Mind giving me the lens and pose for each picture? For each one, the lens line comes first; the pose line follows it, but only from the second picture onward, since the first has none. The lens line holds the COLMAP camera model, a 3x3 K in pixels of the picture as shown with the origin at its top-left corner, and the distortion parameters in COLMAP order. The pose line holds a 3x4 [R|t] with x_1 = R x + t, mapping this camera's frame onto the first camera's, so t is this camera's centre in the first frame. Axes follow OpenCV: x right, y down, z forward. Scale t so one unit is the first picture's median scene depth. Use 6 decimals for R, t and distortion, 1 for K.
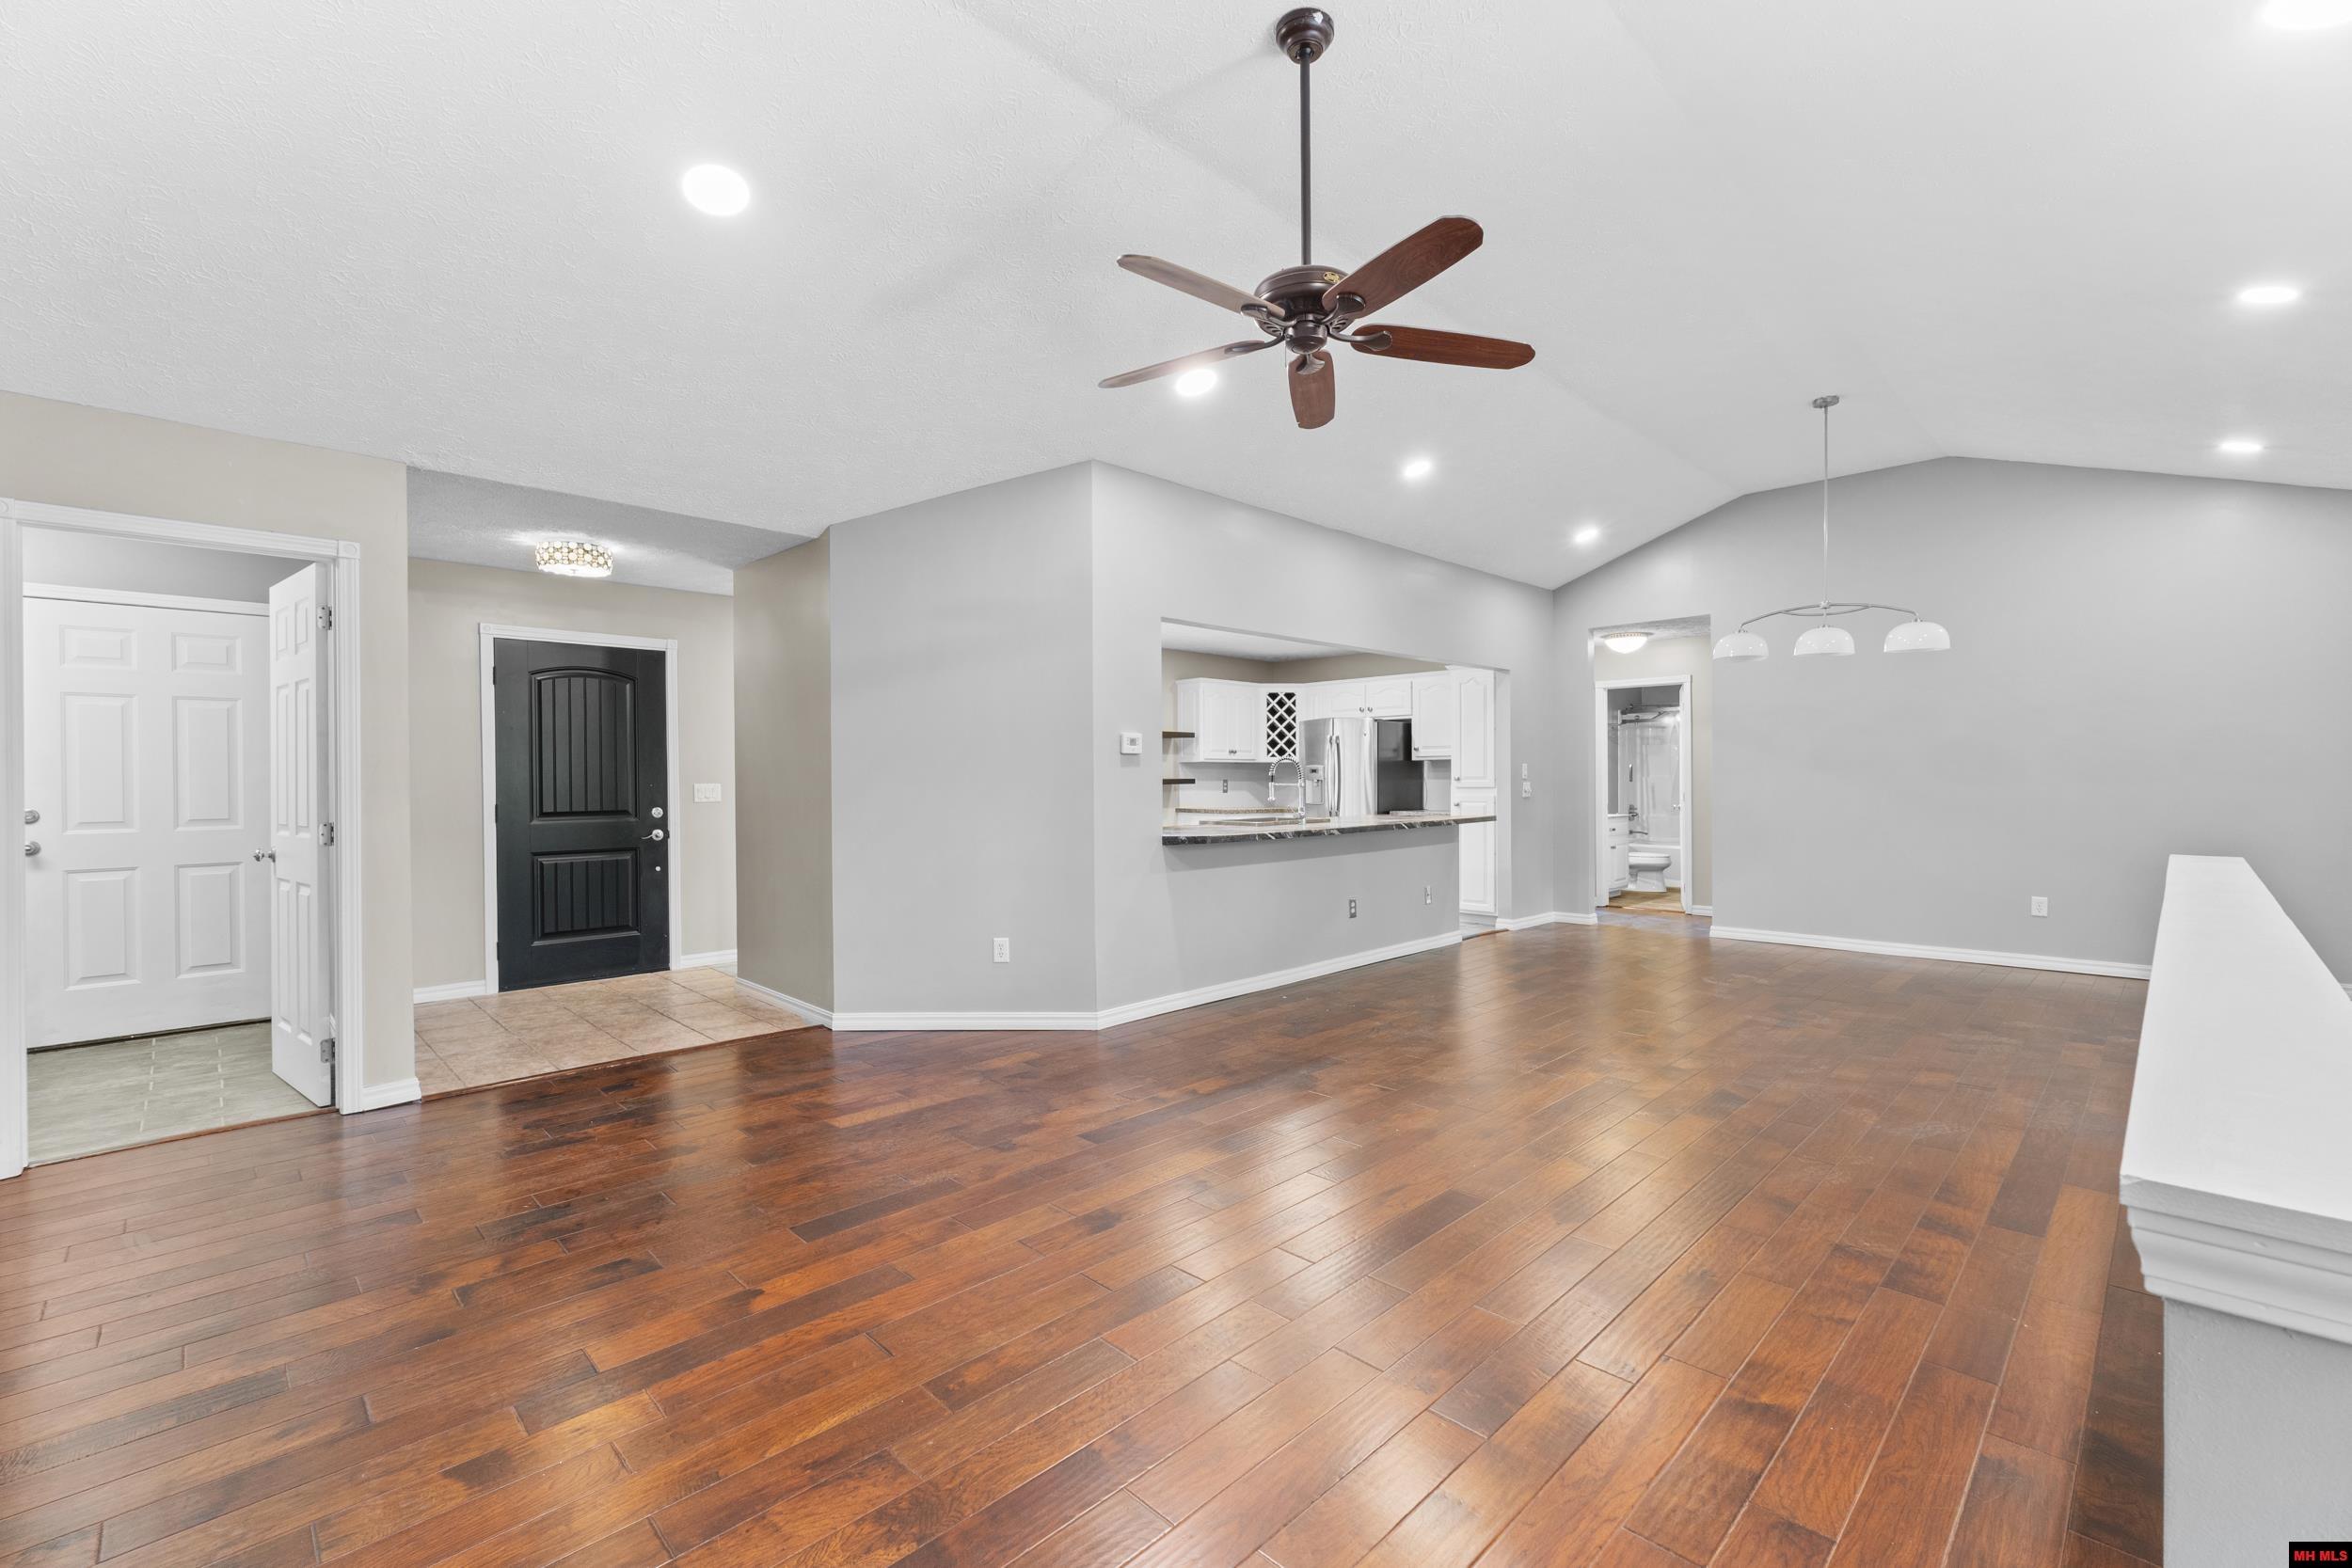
lens RADIAL K [[991.2, 0, 1178.8], [0, 991.2, 785.7], [0, 0, 1]] dist [0.002997, -0.000536]
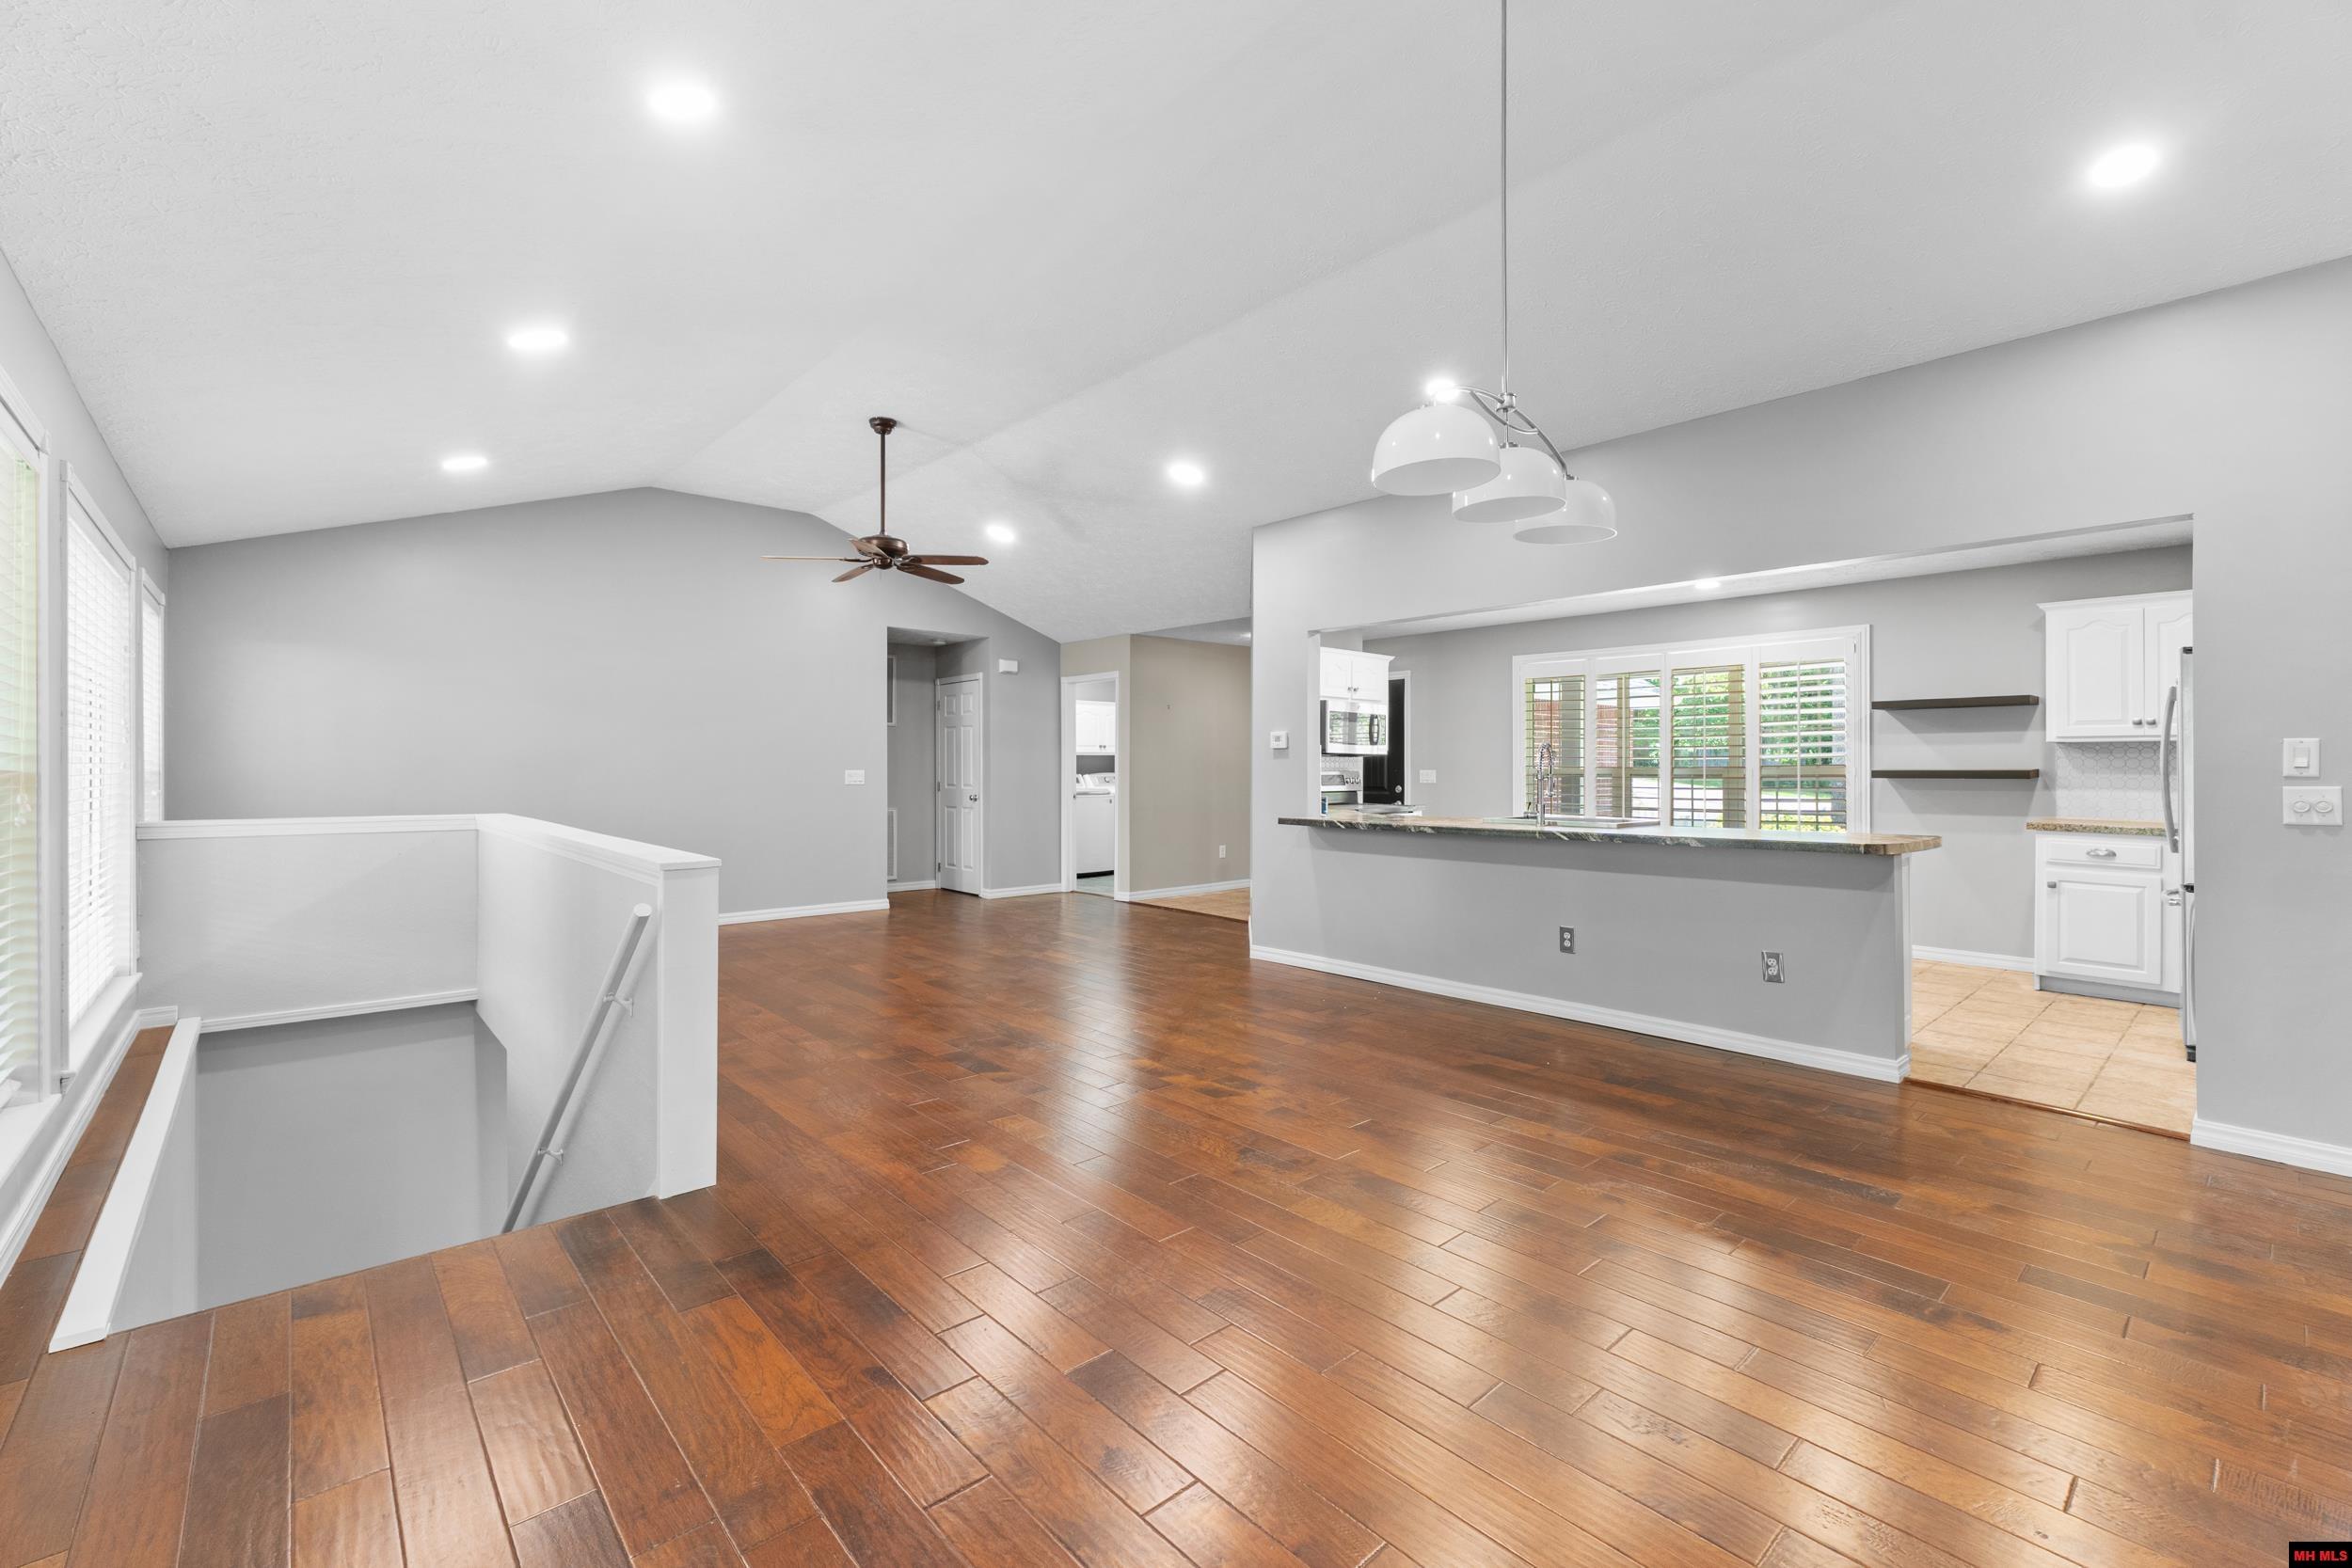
lens RADIAL K [[991.2, 0, 1199.9], [0, 991.2, 765.3], [0, 0, 1]] dist [0.002997, -0.000536]
pose [[-0.038639, 0.001820, -0.999252, 0.940444], [-0.009063, 0.999957, 0.002172, -0.009980], [0.999212, 0.009141, -0.038621, 0.738597]]
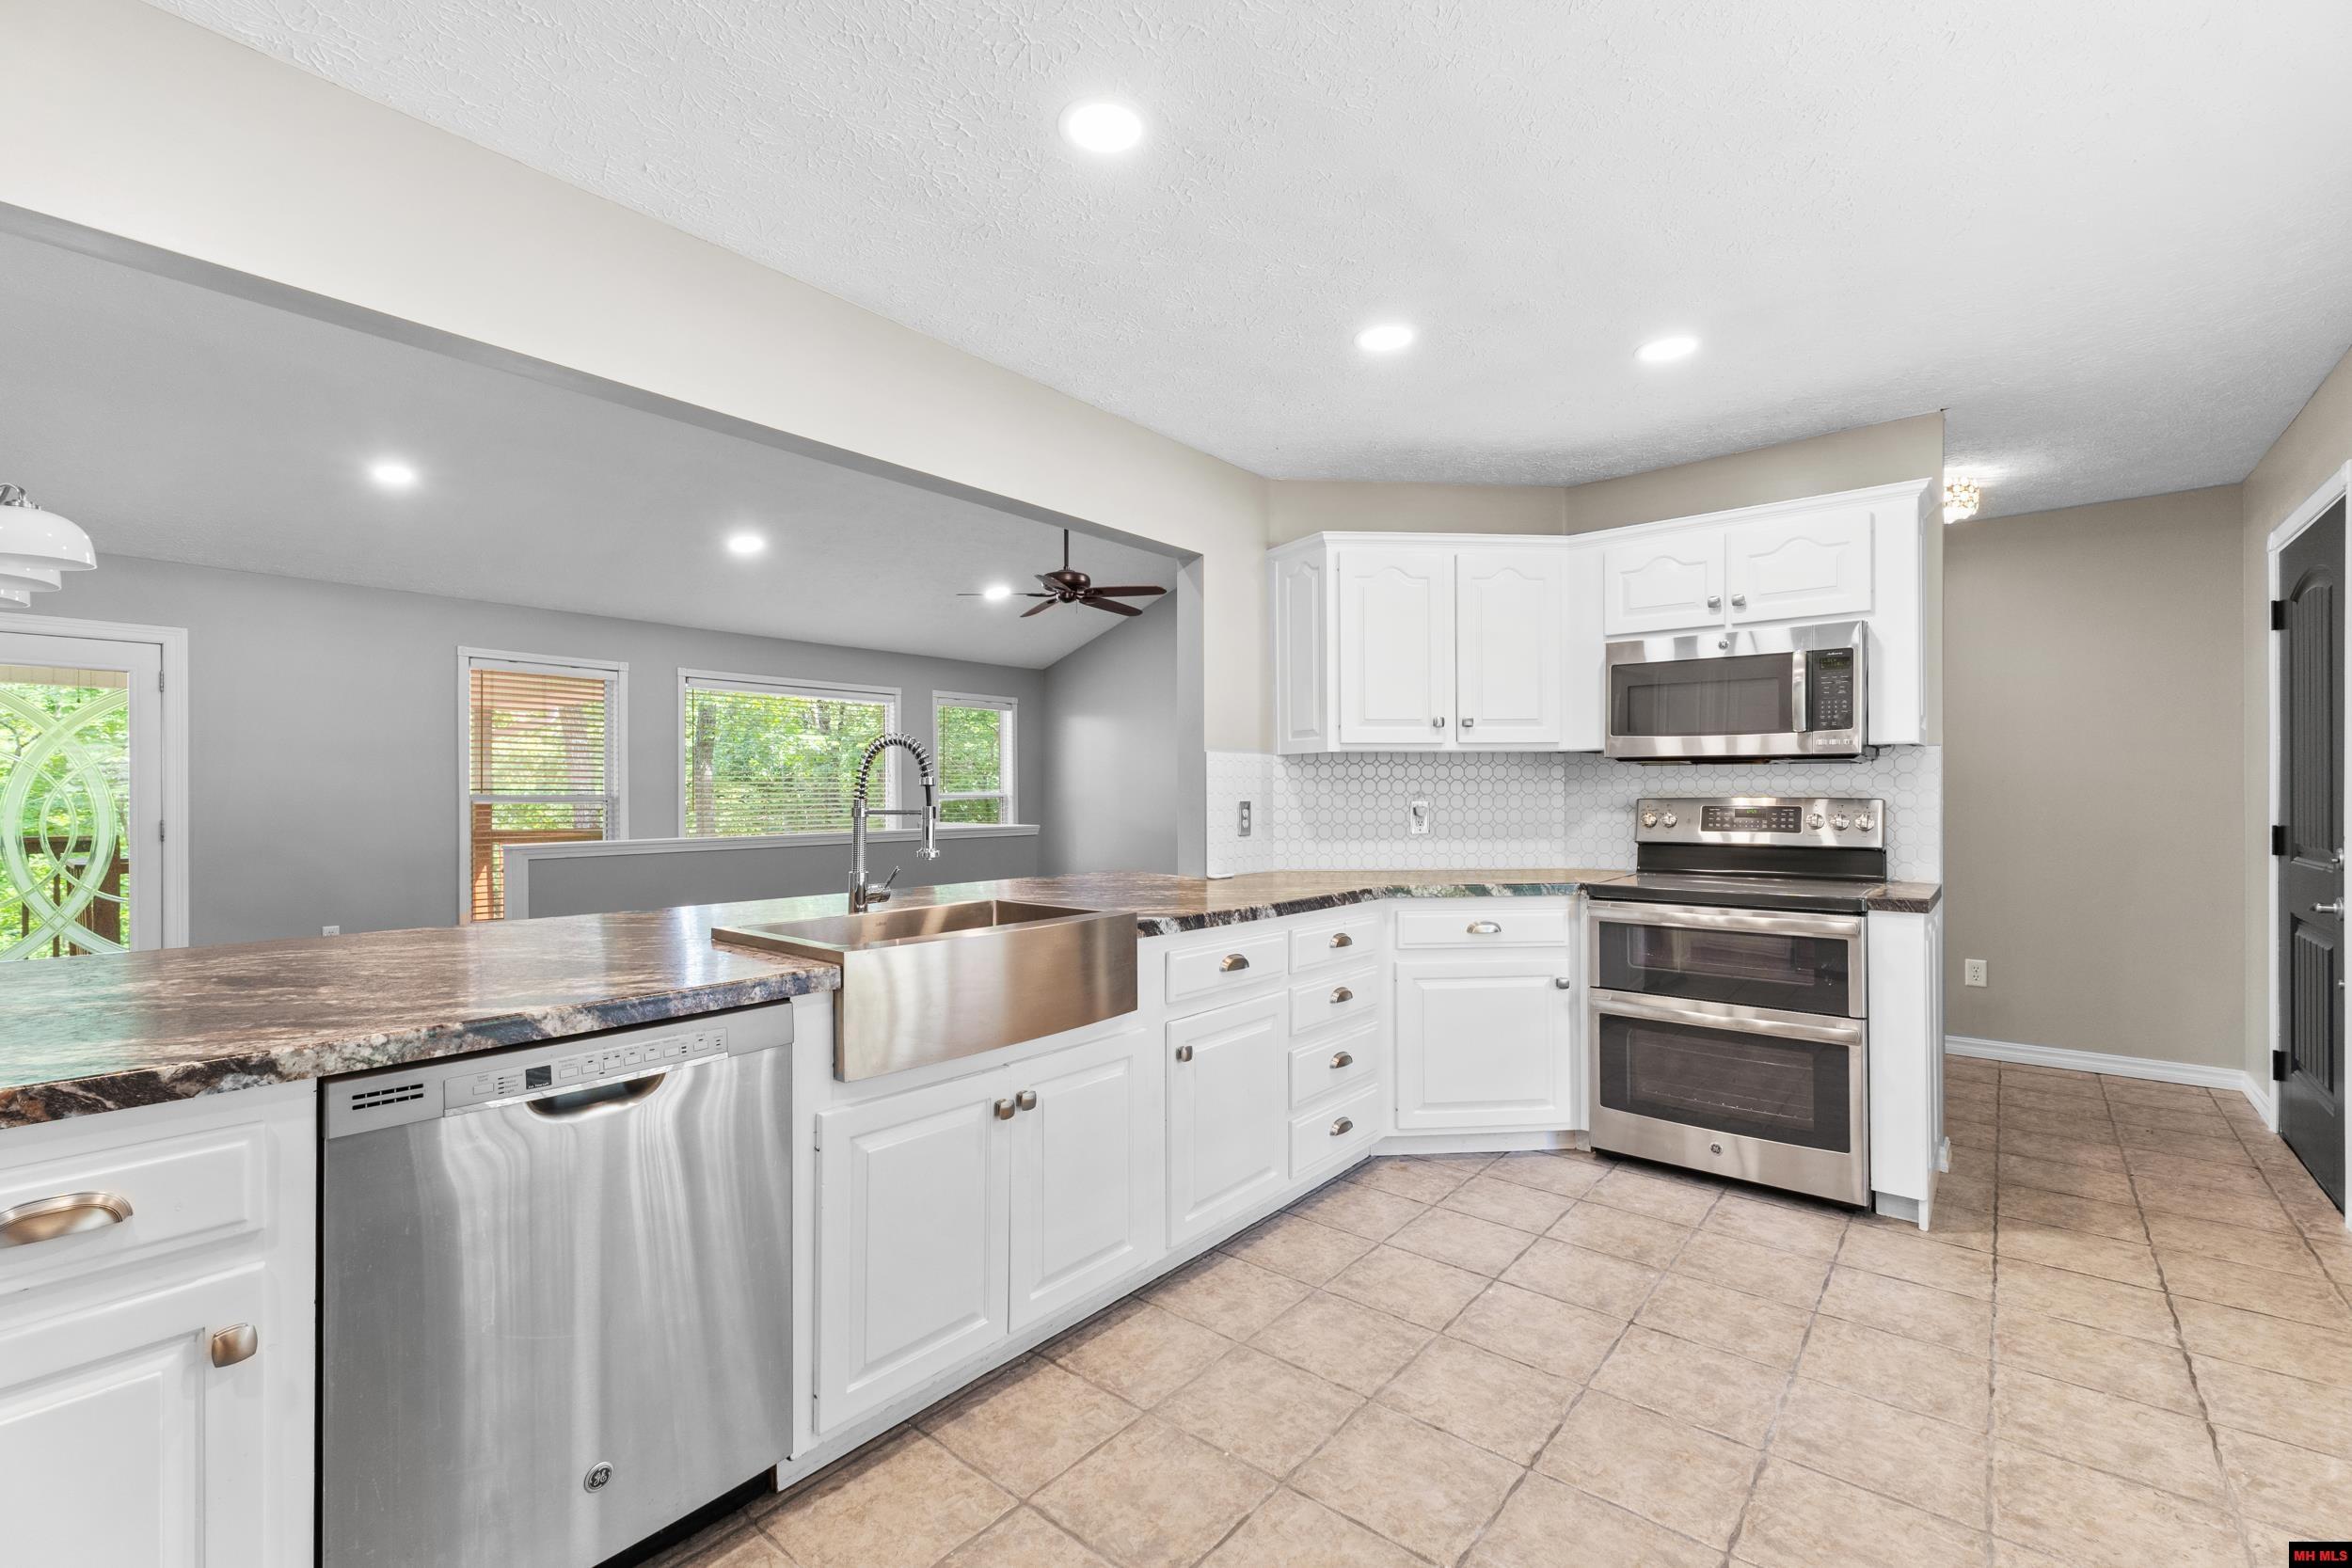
lens RADIAL K [[991.2, 0, 1178.8], [0, 991.2, 787.3], [0, 0, 1]] dist [0.002997, -0.000536]
pose [[-0.995760, 0.008025, -0.091638, 0.035719], [0.007928, 0.999968, 0.001420, -0.010556], [0.091646, 0.000687, -0.995791, 1.362666]]
